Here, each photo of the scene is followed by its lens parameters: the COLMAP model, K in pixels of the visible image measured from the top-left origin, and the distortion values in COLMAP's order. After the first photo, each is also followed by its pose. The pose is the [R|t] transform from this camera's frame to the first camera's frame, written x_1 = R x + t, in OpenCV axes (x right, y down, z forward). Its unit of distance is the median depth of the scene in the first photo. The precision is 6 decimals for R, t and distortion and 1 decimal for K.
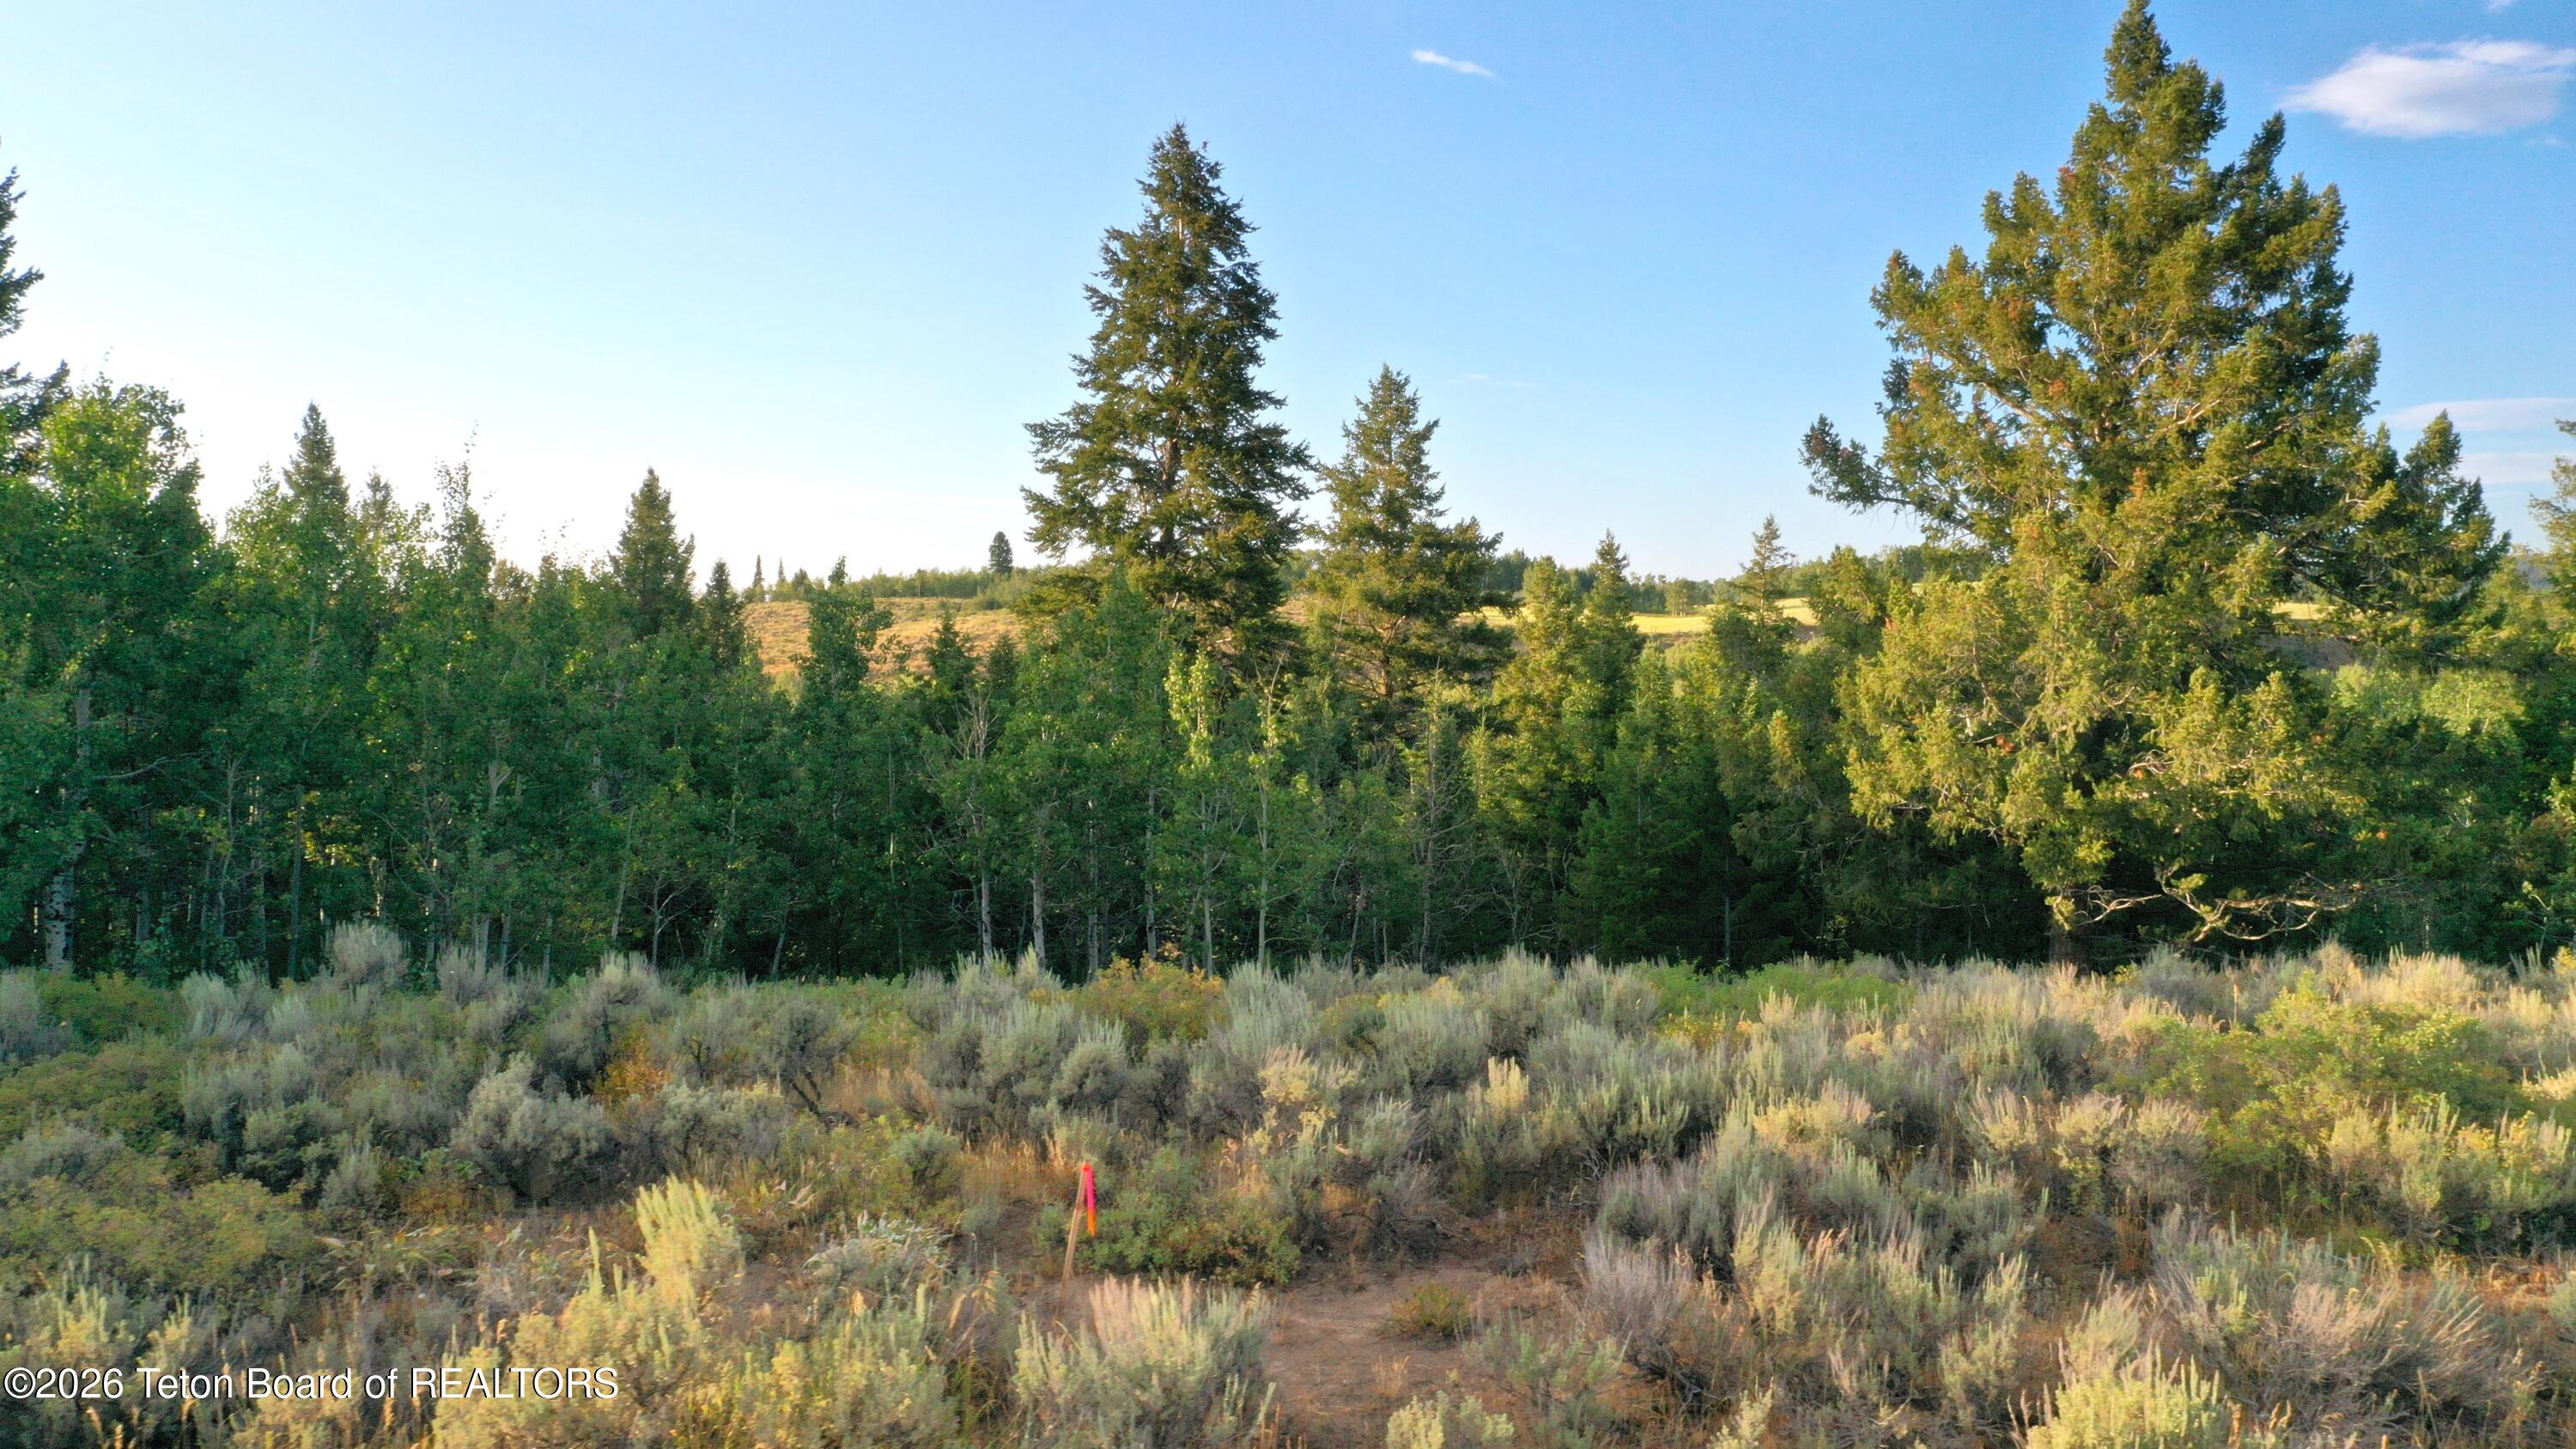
lens RADIAL K [[2083.2, 0, 1294.4], [0, 2083.2, 739.0], [0, 0, 1]] dist [-0.012558, 0.012338]
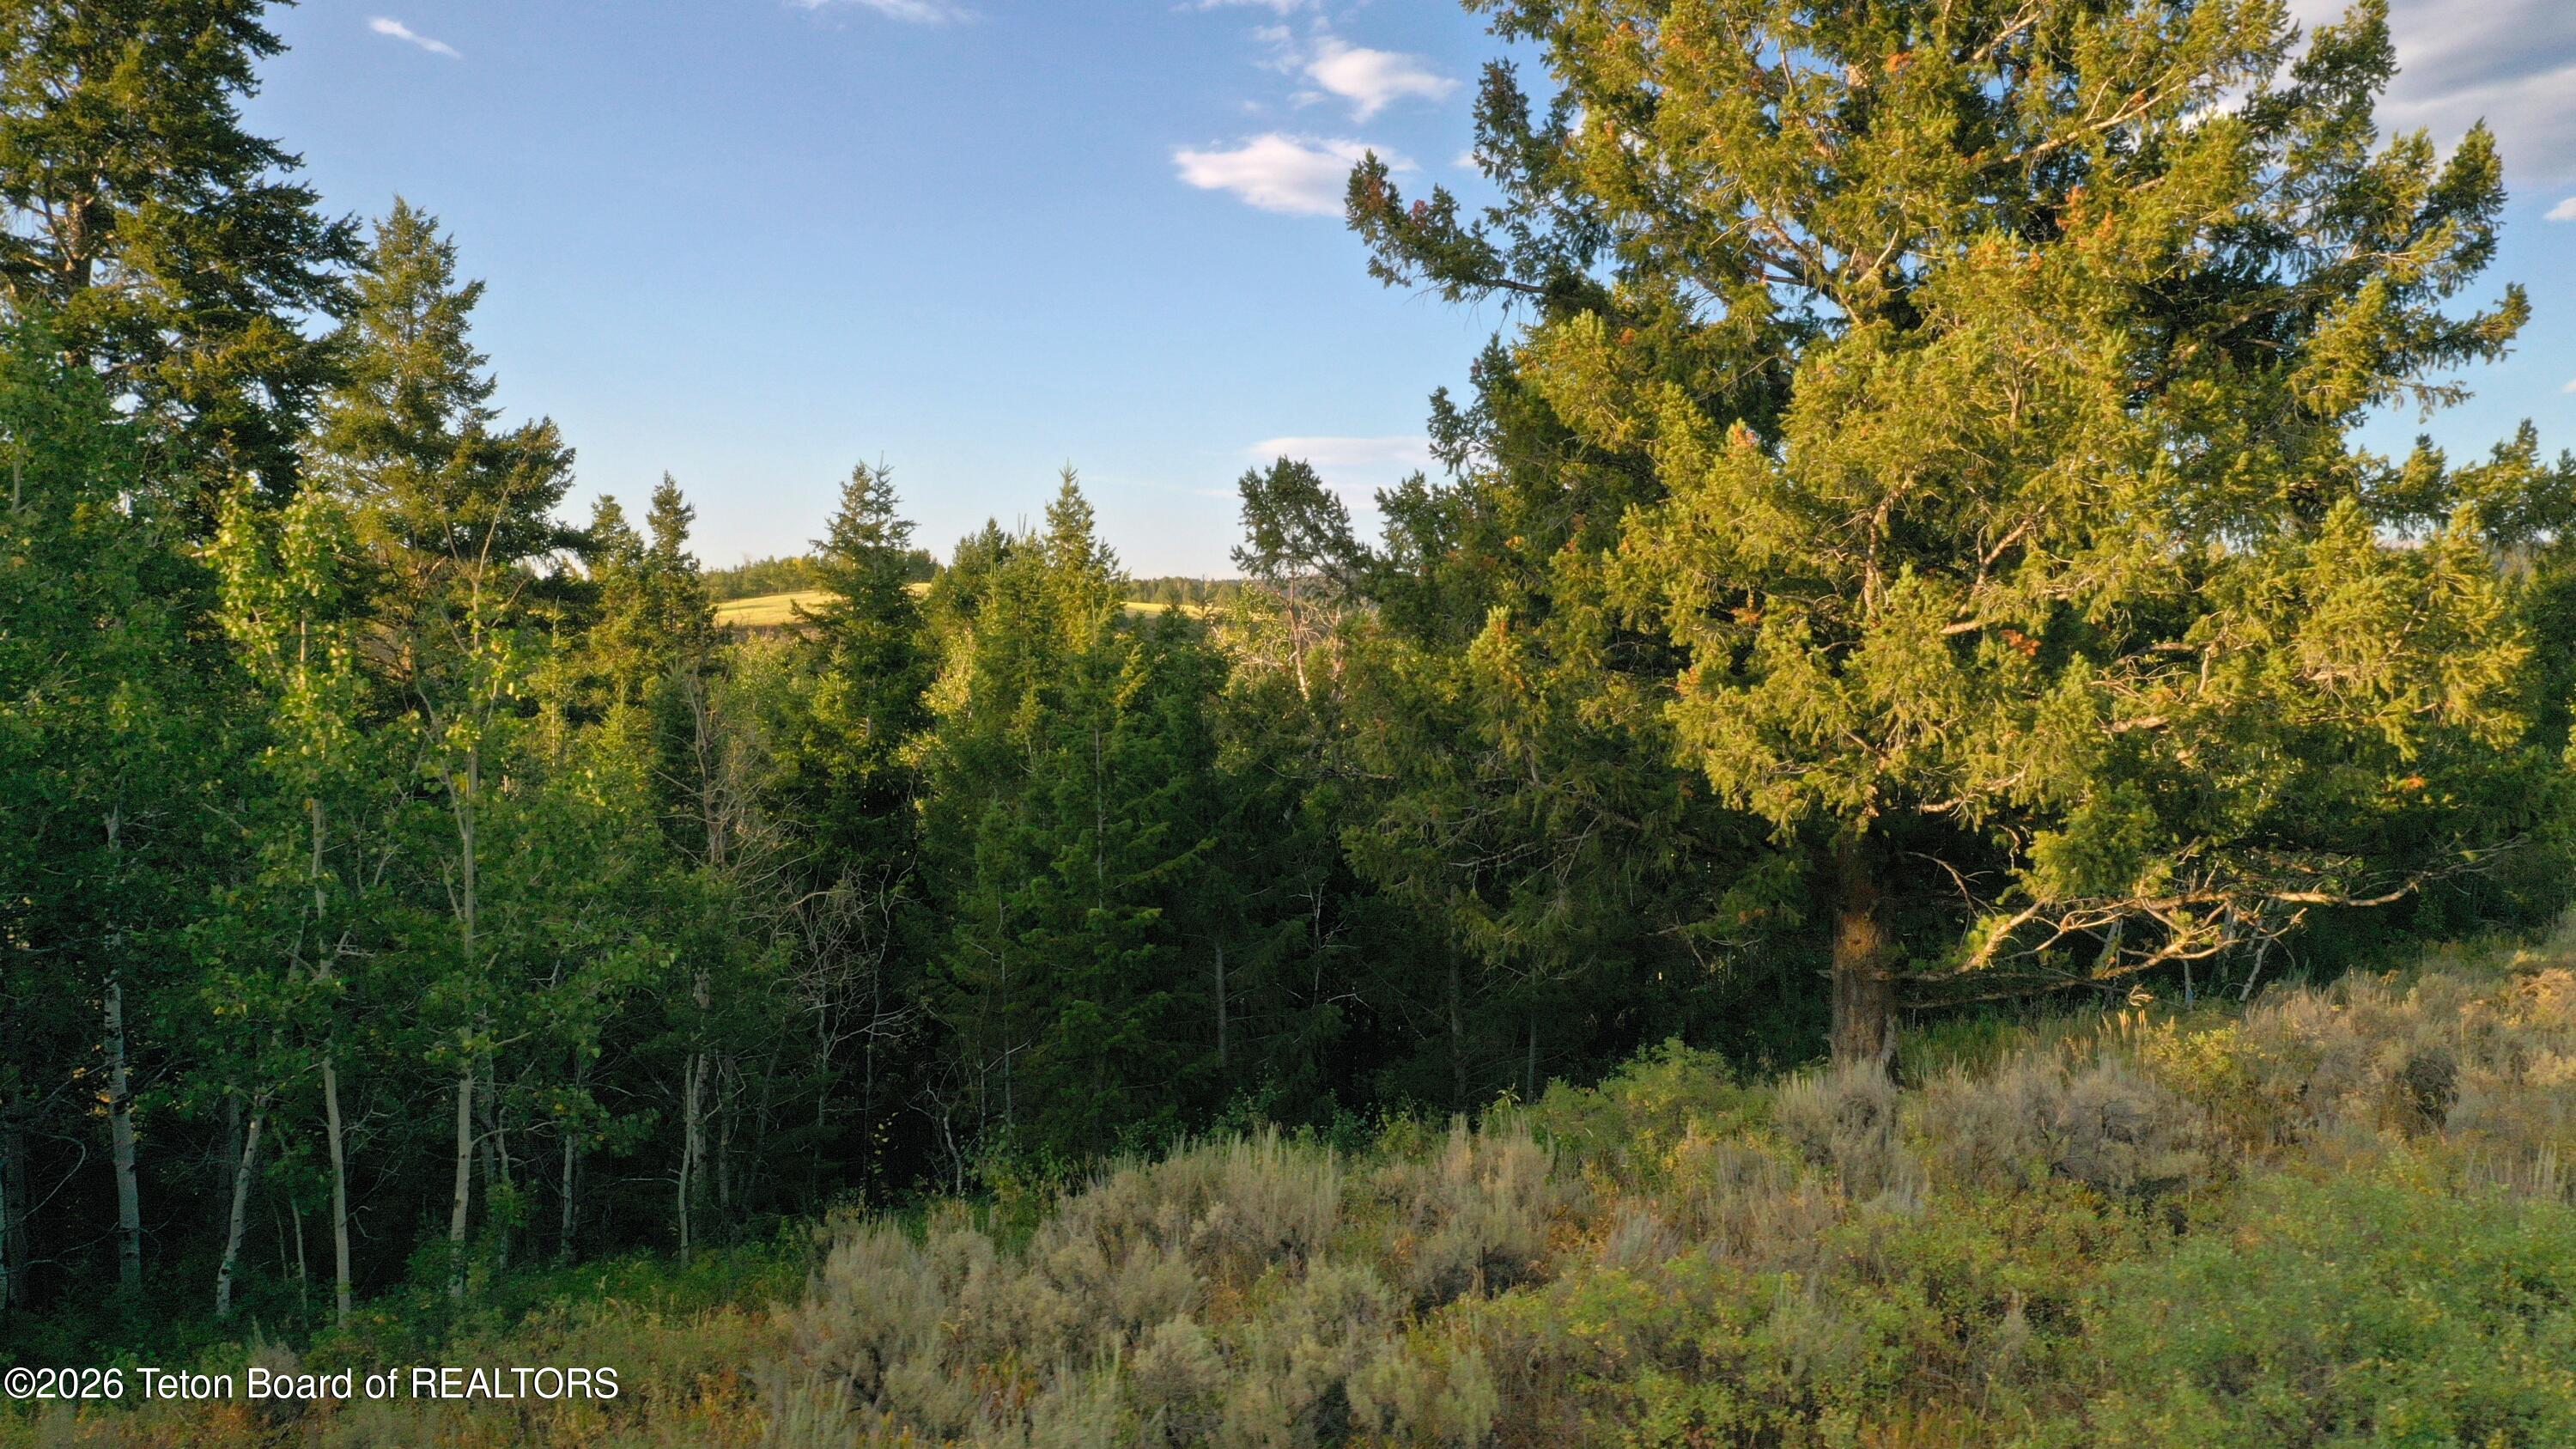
lens RADIAL K [[2073.5, 0, 1287.9], [0, 2073.5, 725.6], [0, 0, 1]] dist [0.016877, 0.008875]
pose [[0.877850, -0.027197, 0.478162, -0.046472], [0.031445, 0.999505, -0.000880, 0.009830], [-0.477902, 0.015809, 0.878271, 0.344183]]
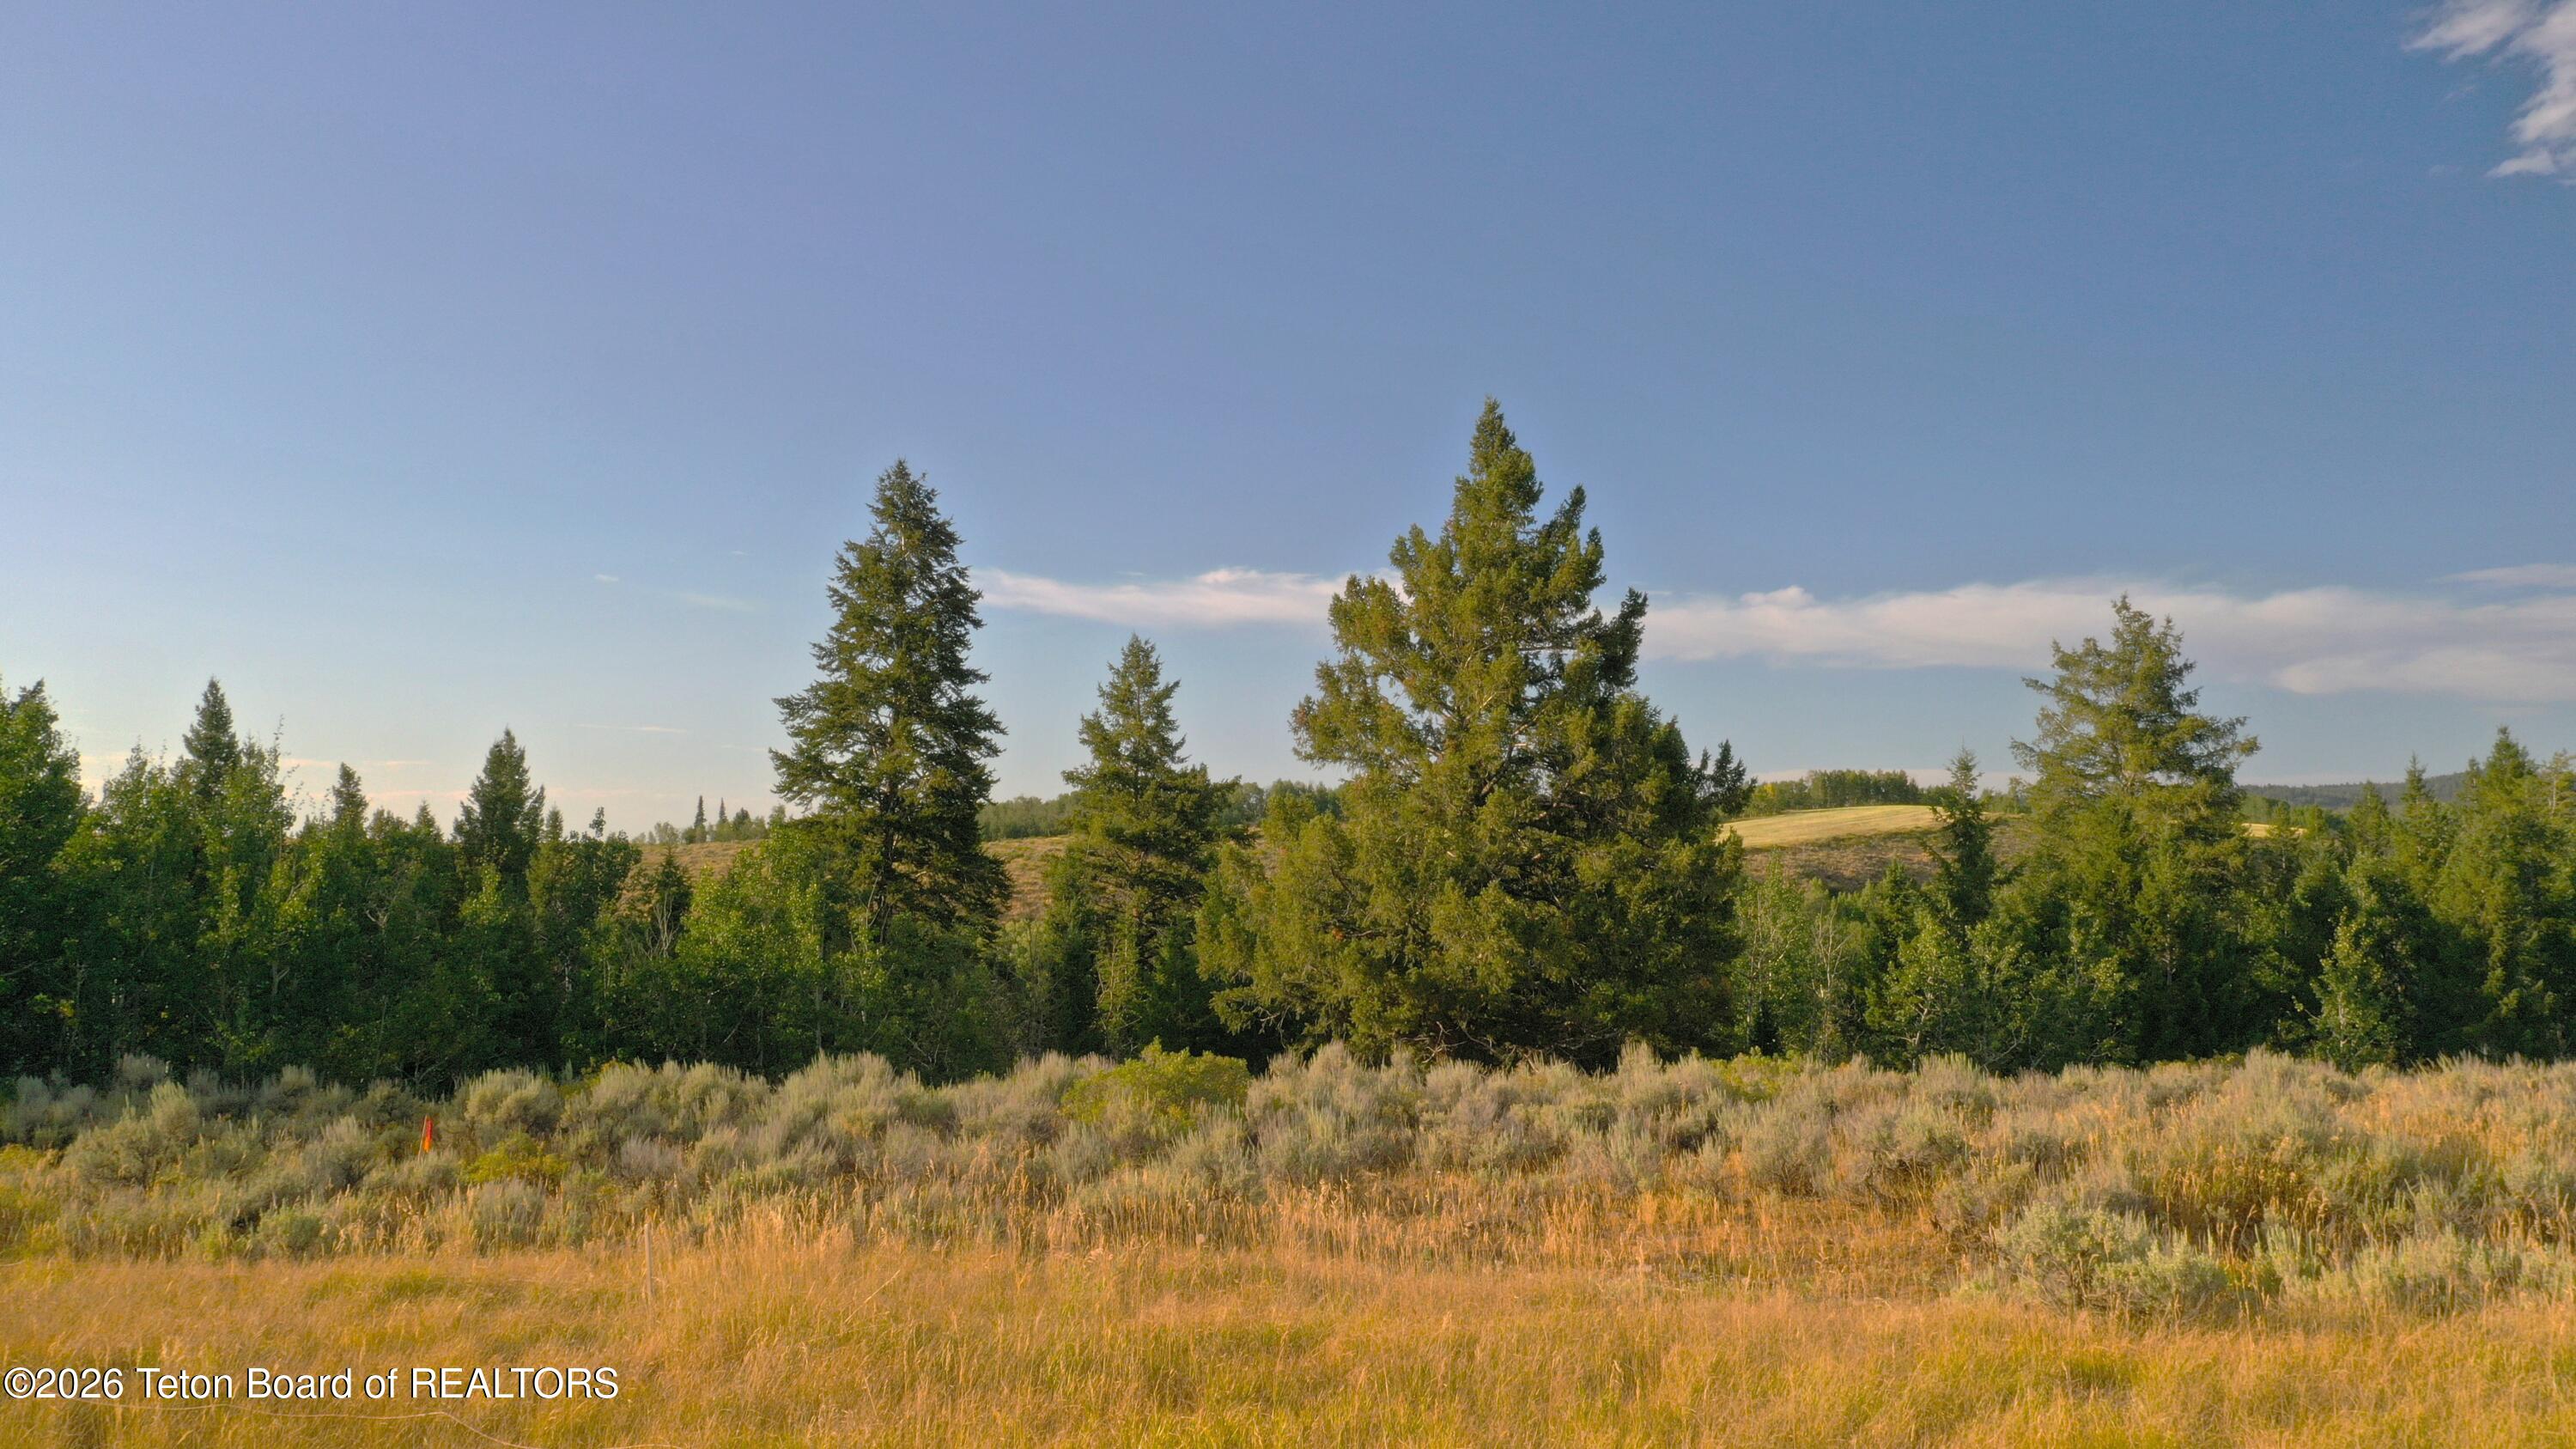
lens RADIAL K [[2083.2, 0, 1286.8], [0, 2083.2, 734.7], [0, 0, 1]] dist [-0.012558, 0.012338]
pose [[0.999740, -0.012742, 0.018936, 0.149372], [0.014802, 0.993486, -0.112986, 0.014467], [-0.017373, 0.113236, 0.993416, -0.230866]]
